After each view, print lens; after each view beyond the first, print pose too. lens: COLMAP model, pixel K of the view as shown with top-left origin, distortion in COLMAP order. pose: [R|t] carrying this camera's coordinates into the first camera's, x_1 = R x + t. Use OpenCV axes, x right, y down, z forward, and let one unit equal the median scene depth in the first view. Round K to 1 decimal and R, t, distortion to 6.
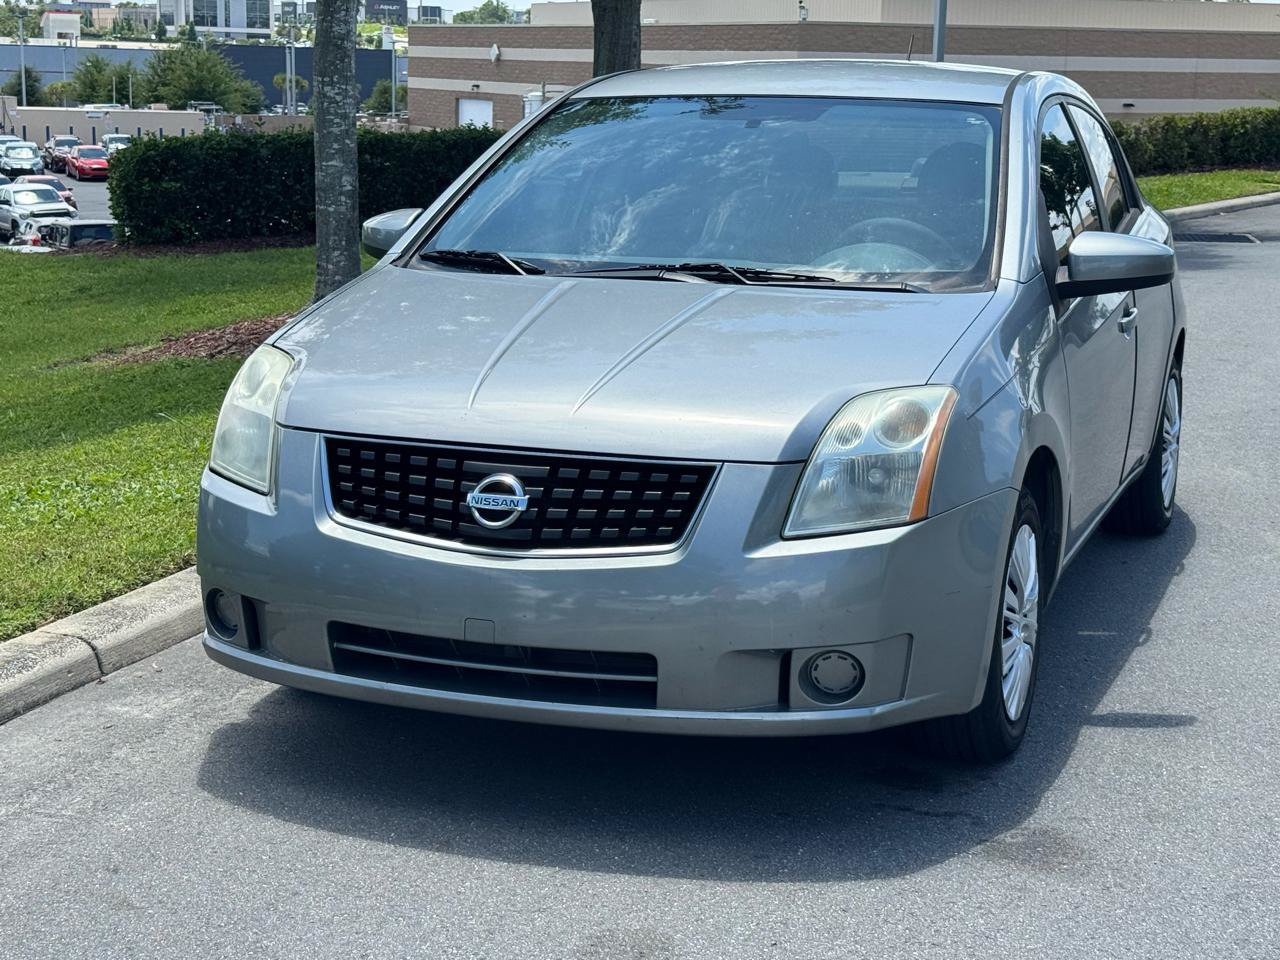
lens RADIAL K [[2235.8, 0, 619.9], [0, 2235.8, 483.8], [0, 0, 1]] dist [0.128679, -0.038606]
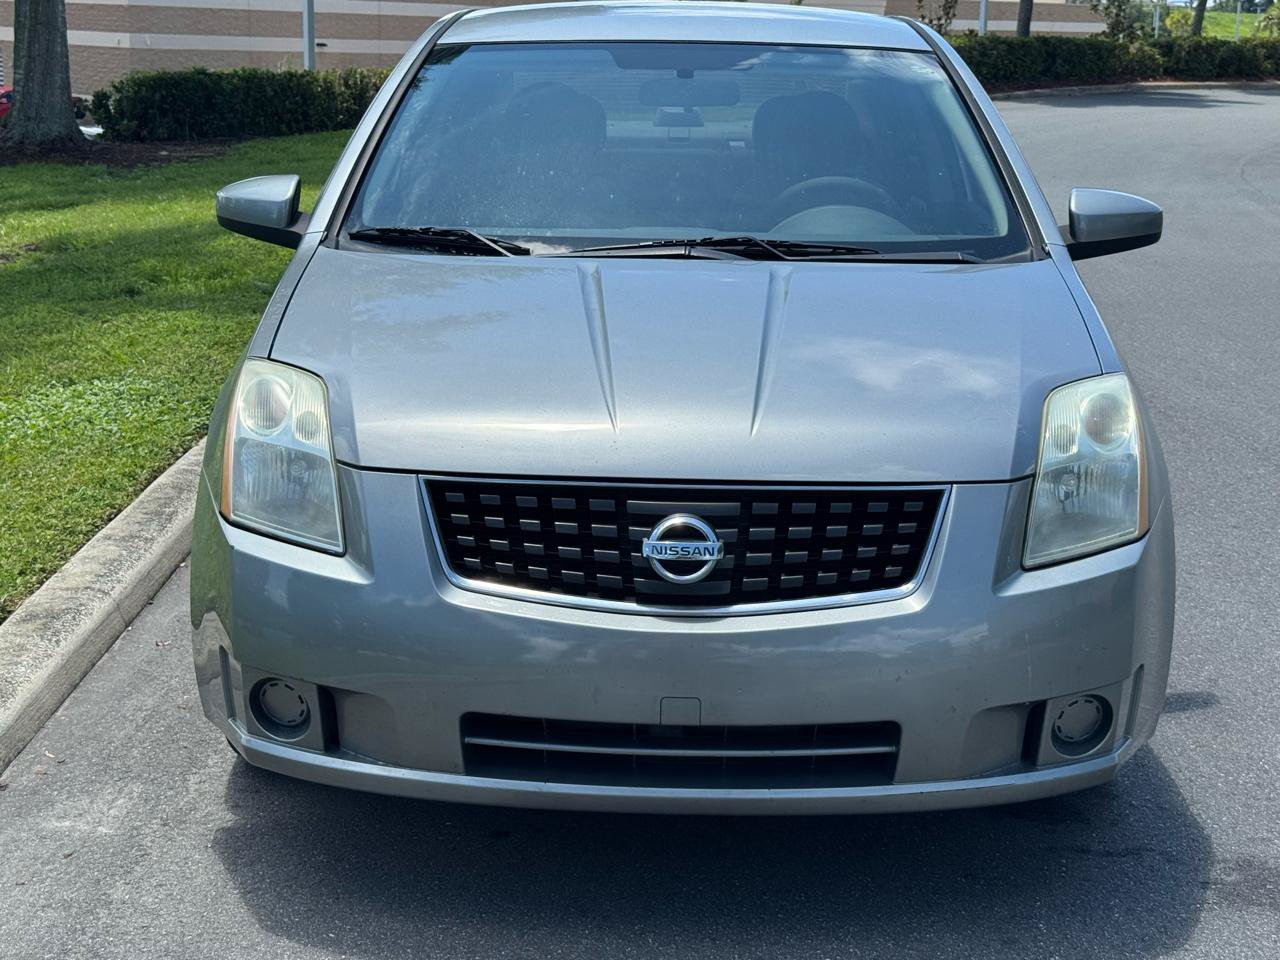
lens RADIAL K [[2029.0, 0, 640.0], [0, 2029.0, 480.0], [0, 0, 1]] dist [0.086480, 0.219240]
pose [[0.944928, -0.068624, 0.320004, -0.283353], [0.054783, 0.997140, 0.052066, -0.052667], [-0.322662, -0.031668, 0.945984, 0.290160]]
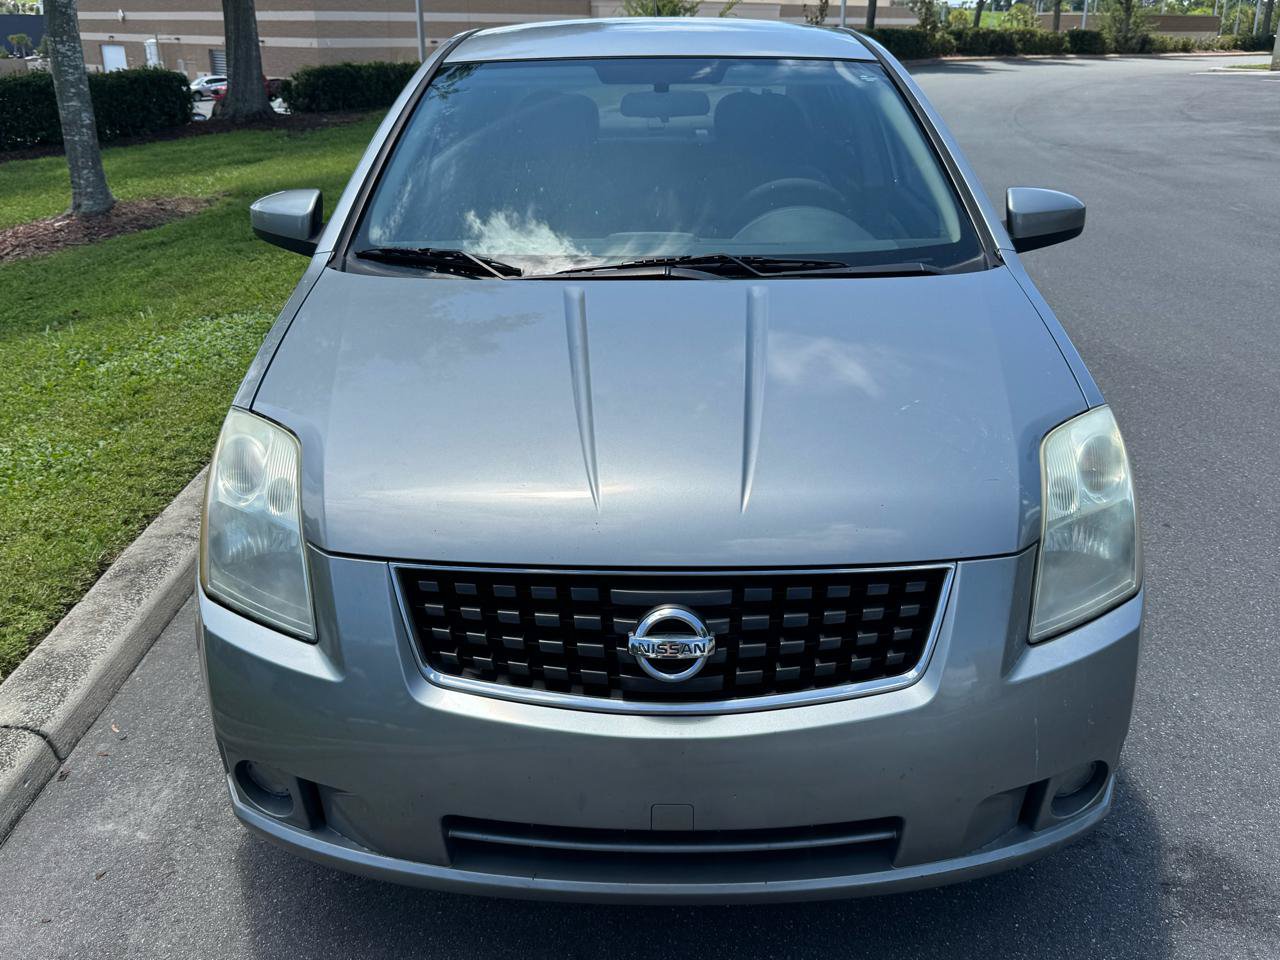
lens RADIAL K [[1161.5, 0, 640.0], [0, 1161.5, 480.0], [0, 0, 1]] dist [0.100878, -0.198832]
pose [[0.942055, -0.136691, 0.306345, -0.166568], [0.076147, 0.976512, 0.201557, -0.118555], [-0.326701, -0.166551, 0.930337, 0.603738]]
